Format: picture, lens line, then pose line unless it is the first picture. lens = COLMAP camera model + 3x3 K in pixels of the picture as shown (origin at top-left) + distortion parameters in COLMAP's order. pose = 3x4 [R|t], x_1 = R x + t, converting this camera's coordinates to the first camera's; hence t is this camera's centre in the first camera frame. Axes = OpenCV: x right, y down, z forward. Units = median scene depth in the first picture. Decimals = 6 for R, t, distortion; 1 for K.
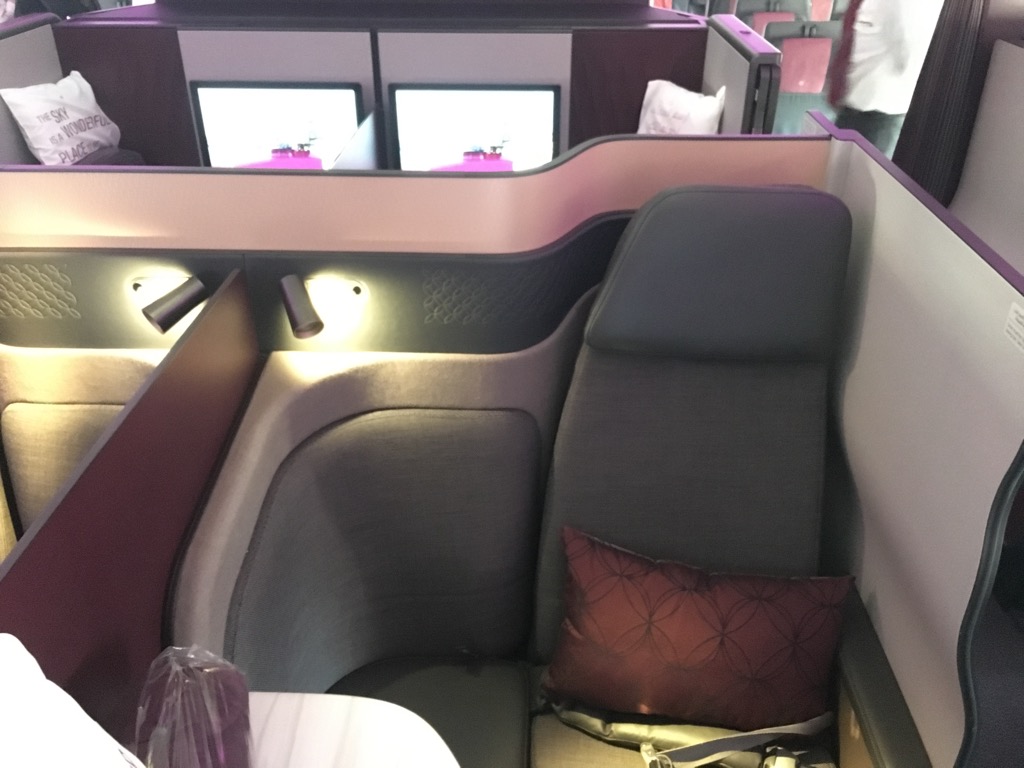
lens RADIAL K [[883.5, 0, 512.0], [0, 883.5, 384.0], [0, 0, 1]] dist [0.075194, -0.140612]
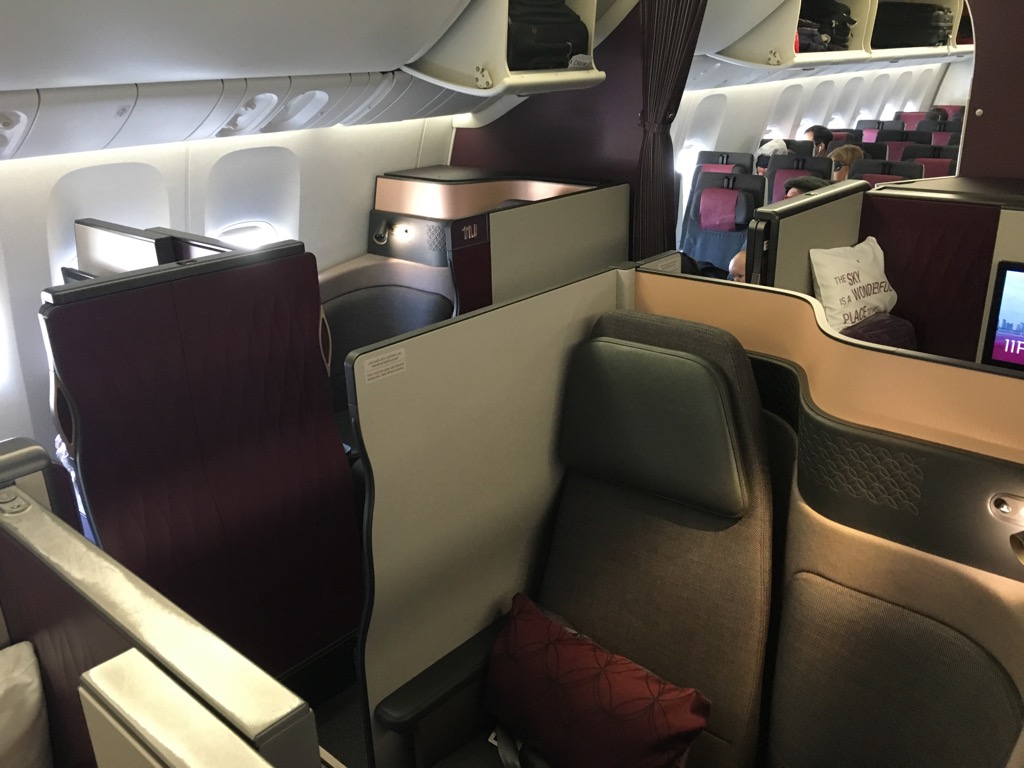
lens RADIAL K [[875.1, 0, 512.0], [0, 875.1, 384.0], [0, 0, 1]] dist [0.081874, -0.127338]
pose [[0.764033, 0.209289, -0.610288, -0.161082], [-0.299414, 0.952912, -0.048056, -0.019661], [0.571494, 0.219445, 0.790721, 0.000950]]
